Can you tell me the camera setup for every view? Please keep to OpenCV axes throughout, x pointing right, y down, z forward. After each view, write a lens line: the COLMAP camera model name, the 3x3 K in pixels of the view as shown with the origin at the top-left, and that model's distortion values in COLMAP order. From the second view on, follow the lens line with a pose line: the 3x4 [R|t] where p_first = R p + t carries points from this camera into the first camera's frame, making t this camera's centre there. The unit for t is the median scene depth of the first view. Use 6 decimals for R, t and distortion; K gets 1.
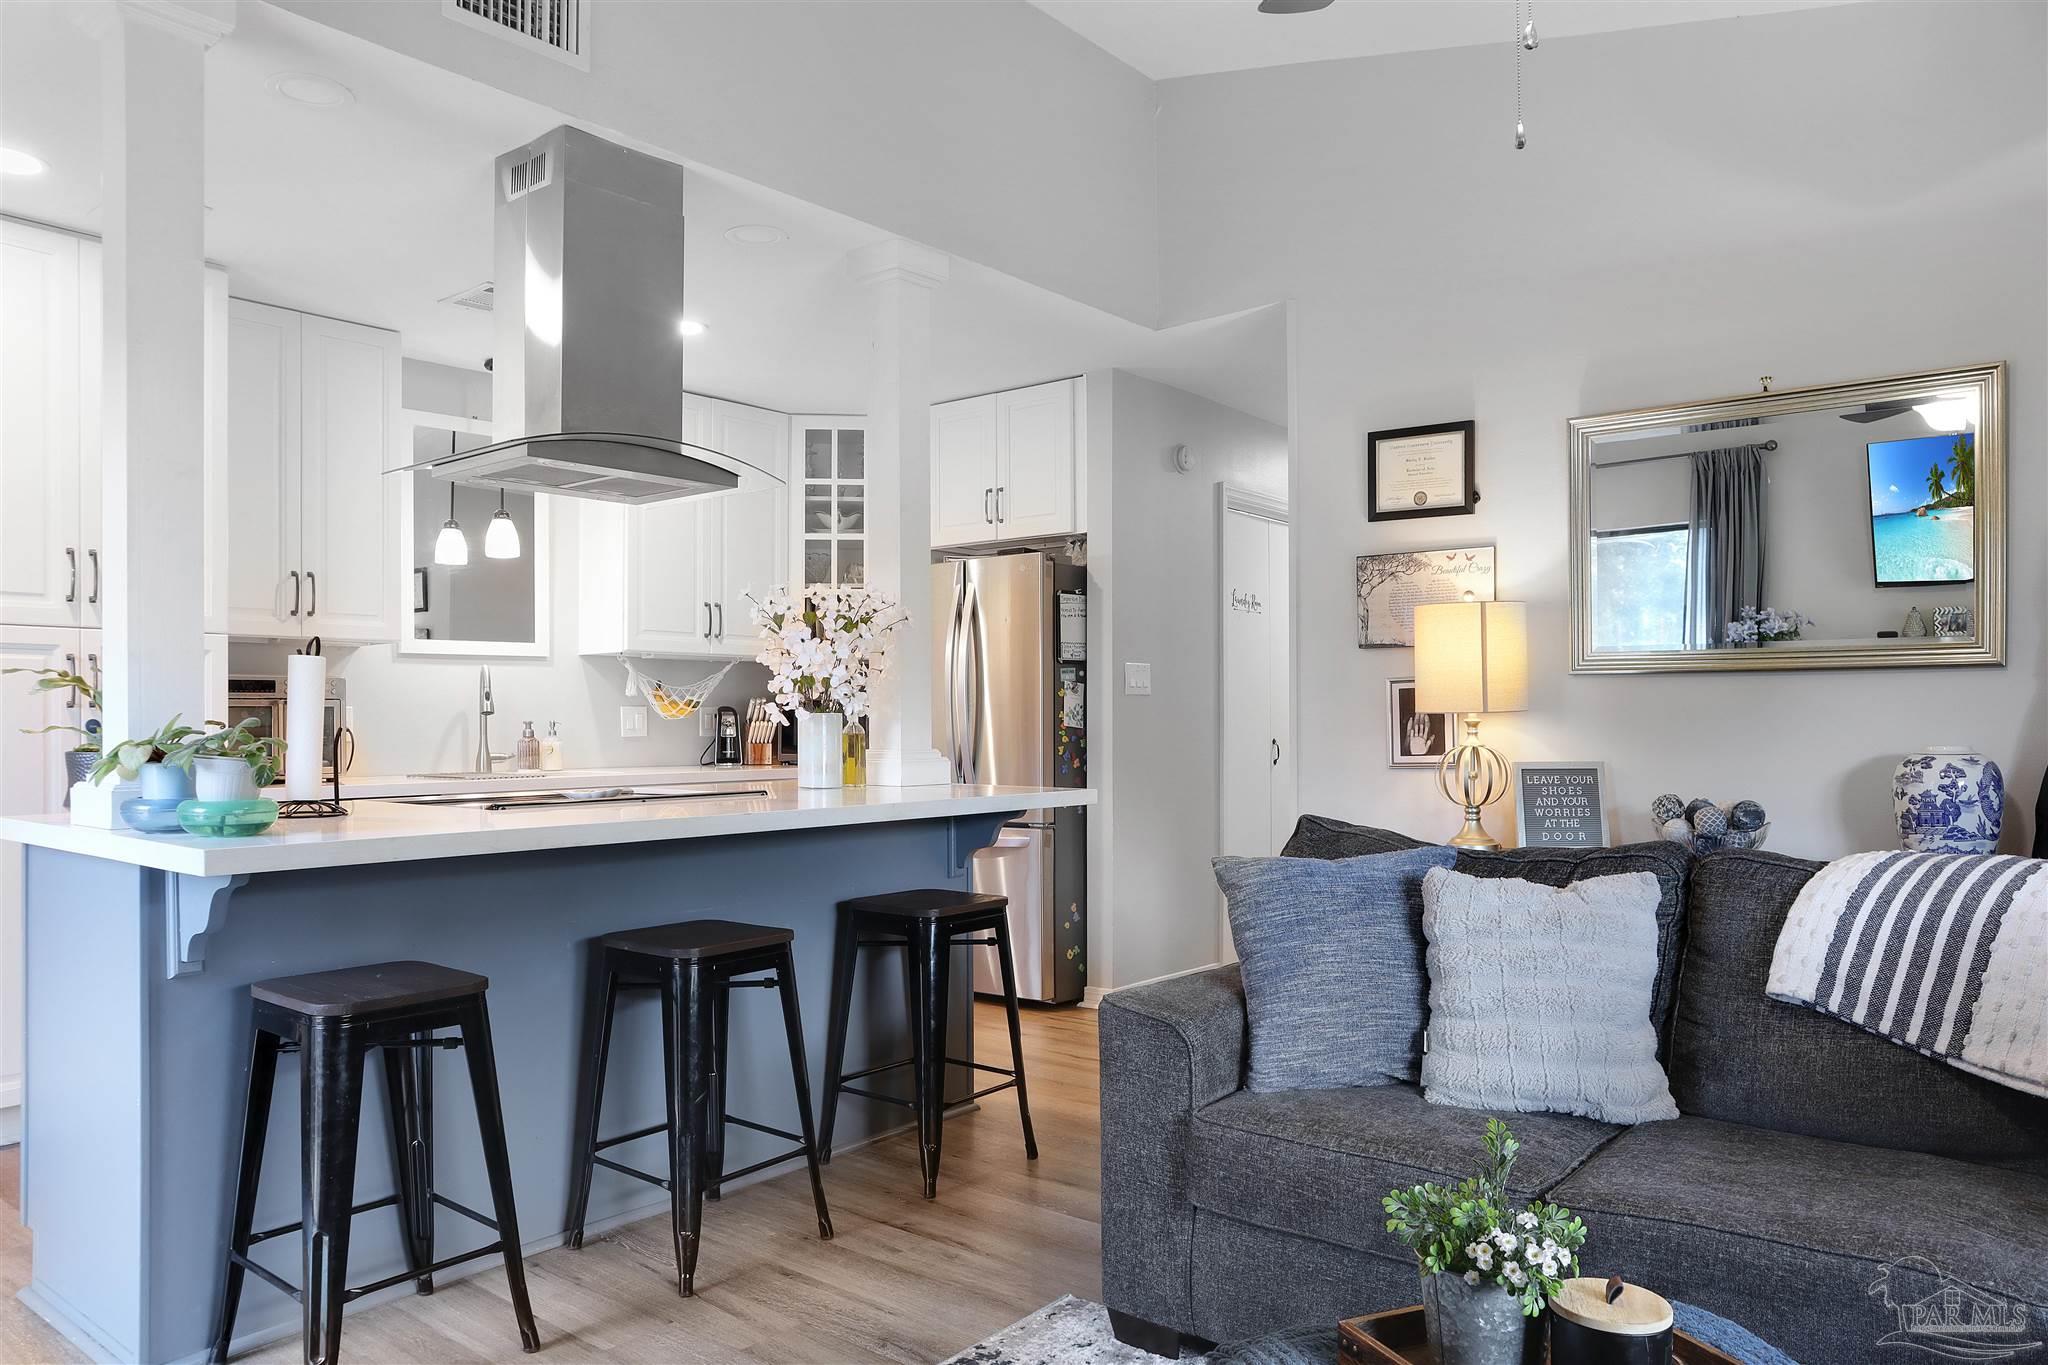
lens RADIAL K [[1390.3, 0, 1024.0], [0, 1390.3, 682.5], [0, 0, 1]] dist [-0.005643, -0.000346]
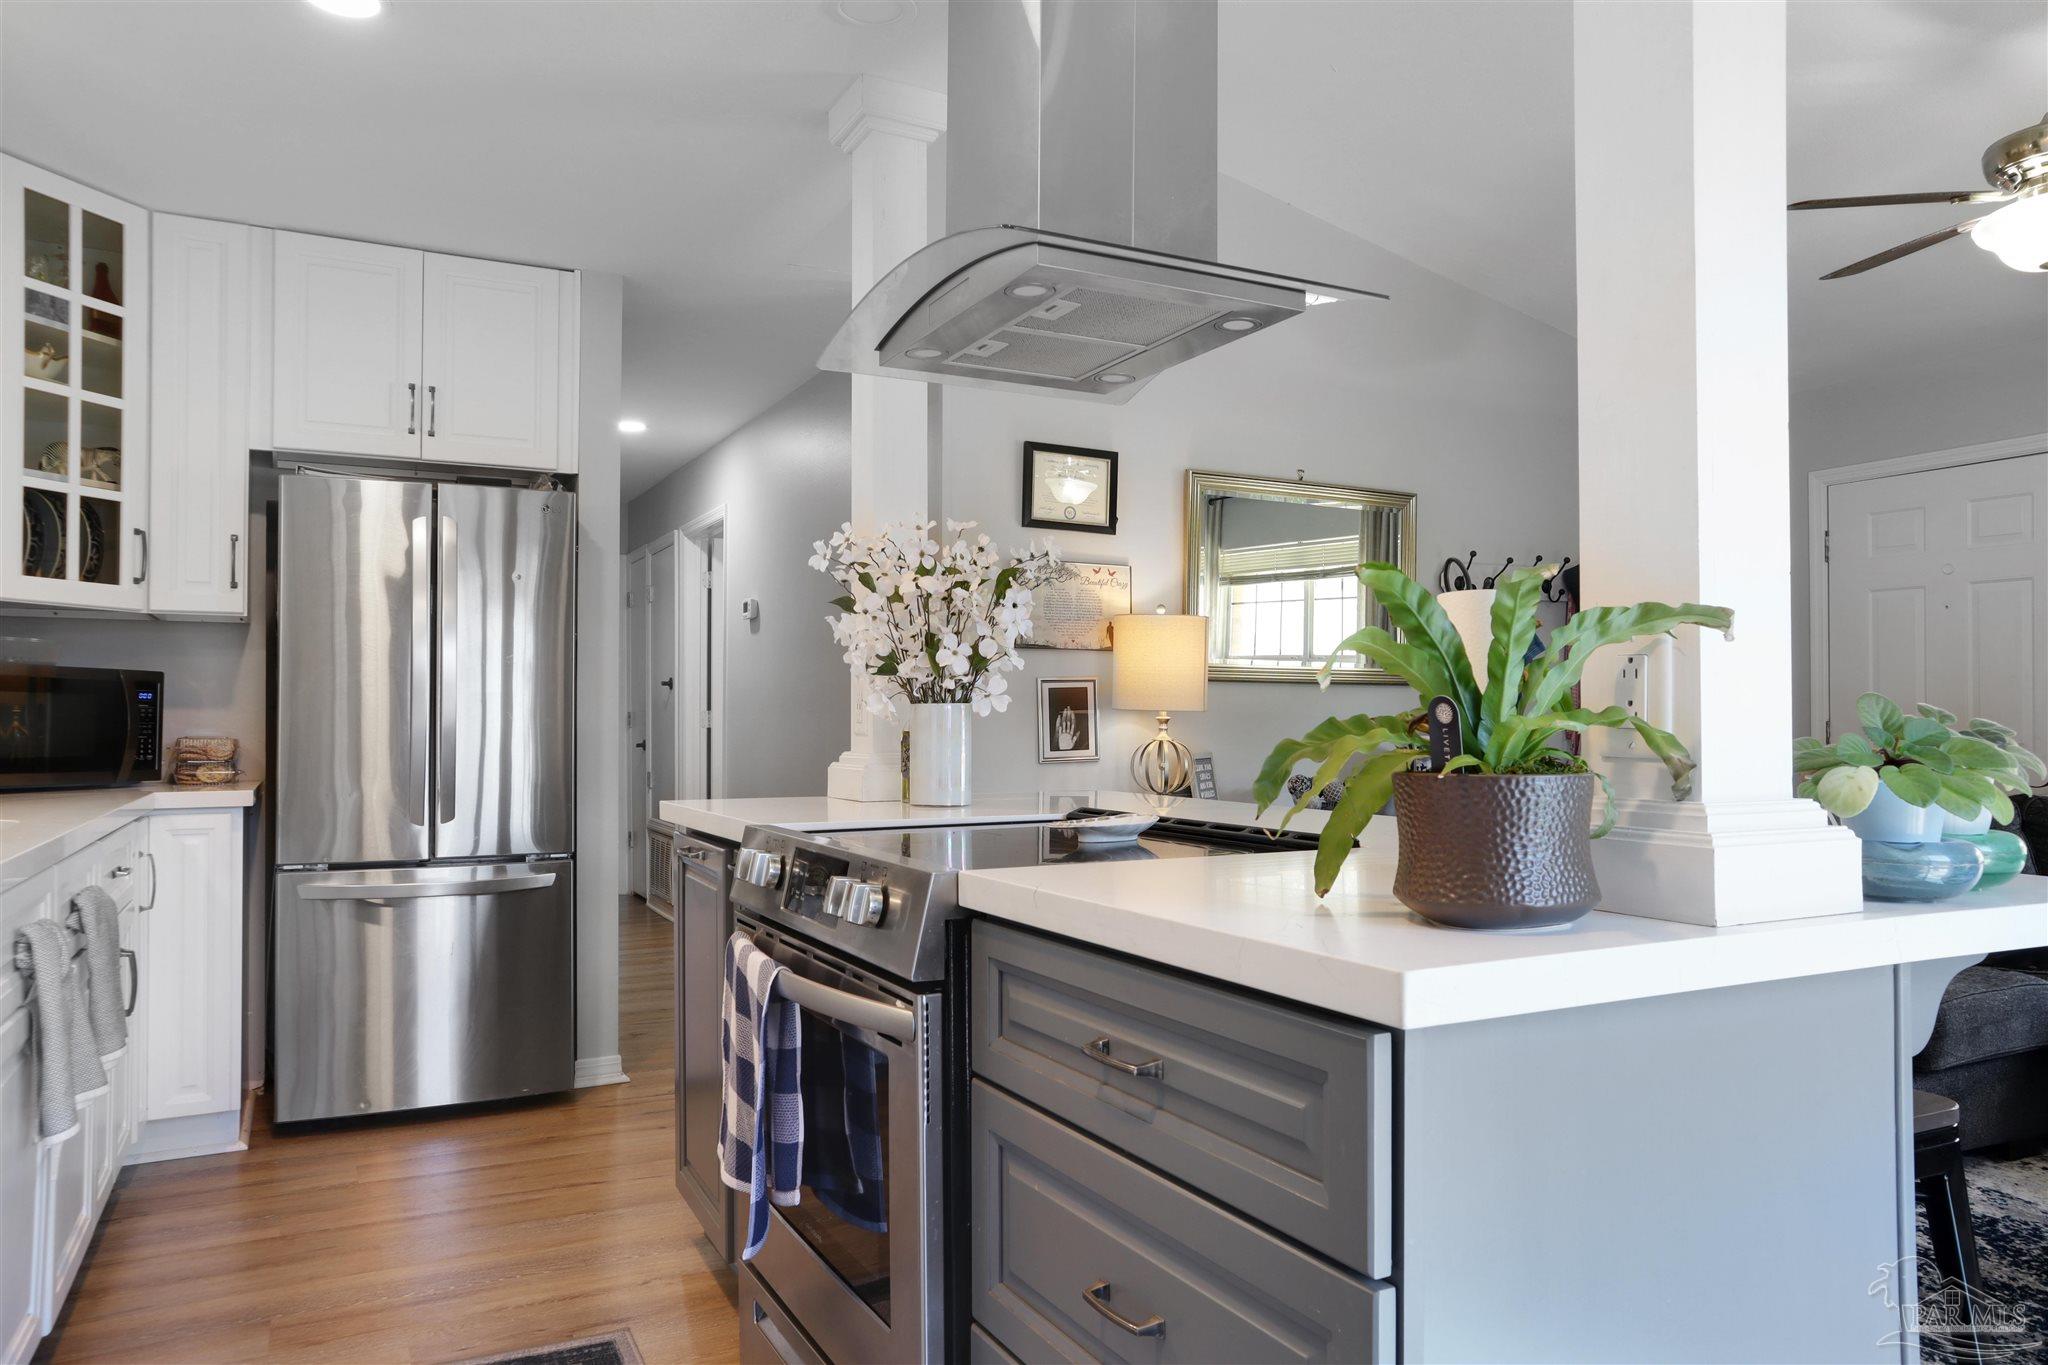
lens RADIAL K [[1390.3, 0, 1024.0], [0, 1390.3, 682.5], [0, 0, 1]] dist [-0.005643, -0.000346]
pose [[0.396607, 0.021496, 0.917737, -0.716937], [-0.025749, 0.999593, -0.012286, 0.013782], [-0.917628, -0.018758, 0.396999, 0.598142]]
